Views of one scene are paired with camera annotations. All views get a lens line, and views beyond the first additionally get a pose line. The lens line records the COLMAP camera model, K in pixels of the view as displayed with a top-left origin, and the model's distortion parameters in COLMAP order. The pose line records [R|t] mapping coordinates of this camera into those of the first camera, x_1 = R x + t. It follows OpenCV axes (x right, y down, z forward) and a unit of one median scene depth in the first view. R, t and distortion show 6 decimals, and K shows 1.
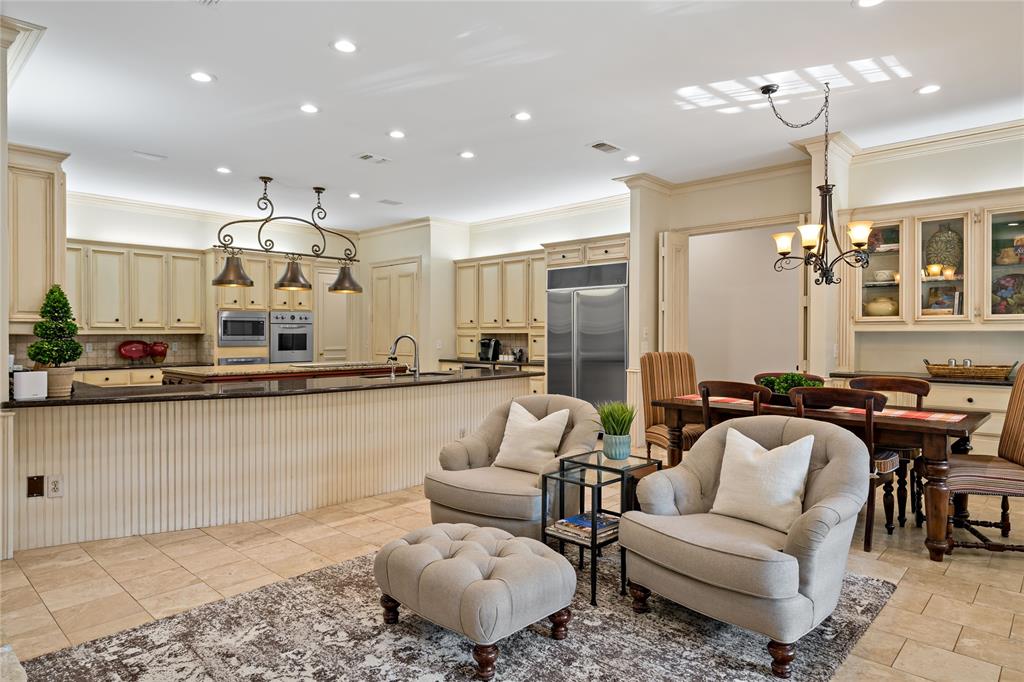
lens RADIAL K [[602.7, 0, 512.0], [0, 602.7, 341.0], [0, 0, 1]] dist [-0.000311, -0.000204]
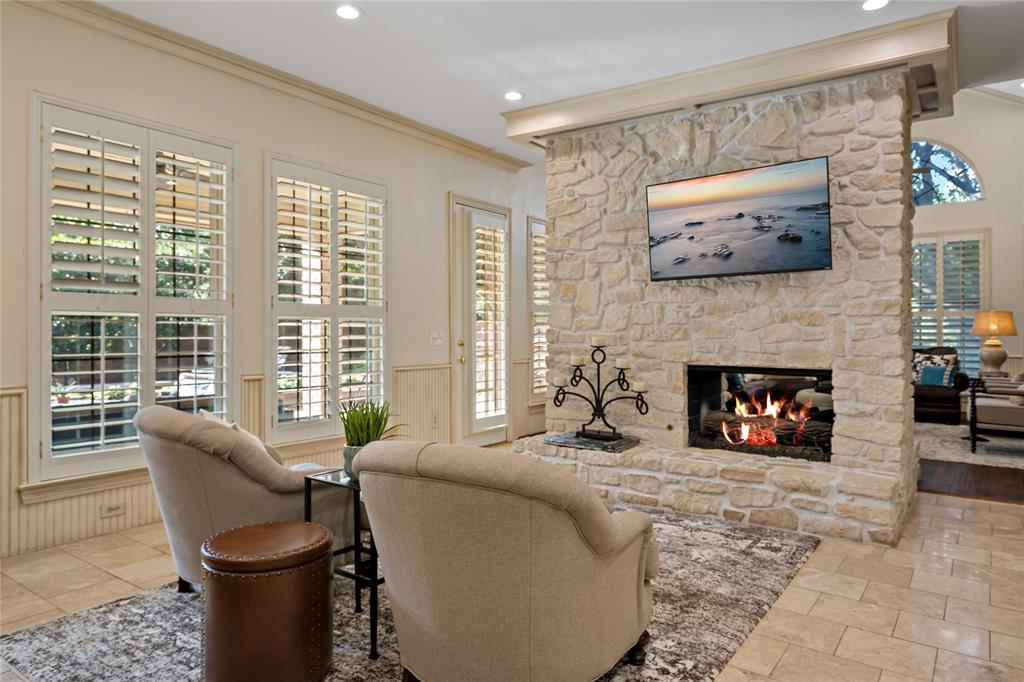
lens RADIAL K [[662.1, 0, 512.0], [0, 662.1, 341.0], [0, 0, 1]] dist [0.000221, -0.000005]
pose [[-0.992705, -0.002462, -0.120547, 0.093935], [-0.005410, 0.999694, 0.024133, 0.009764], [0.120451, 0.024609, -0.992414, 1.873734]]
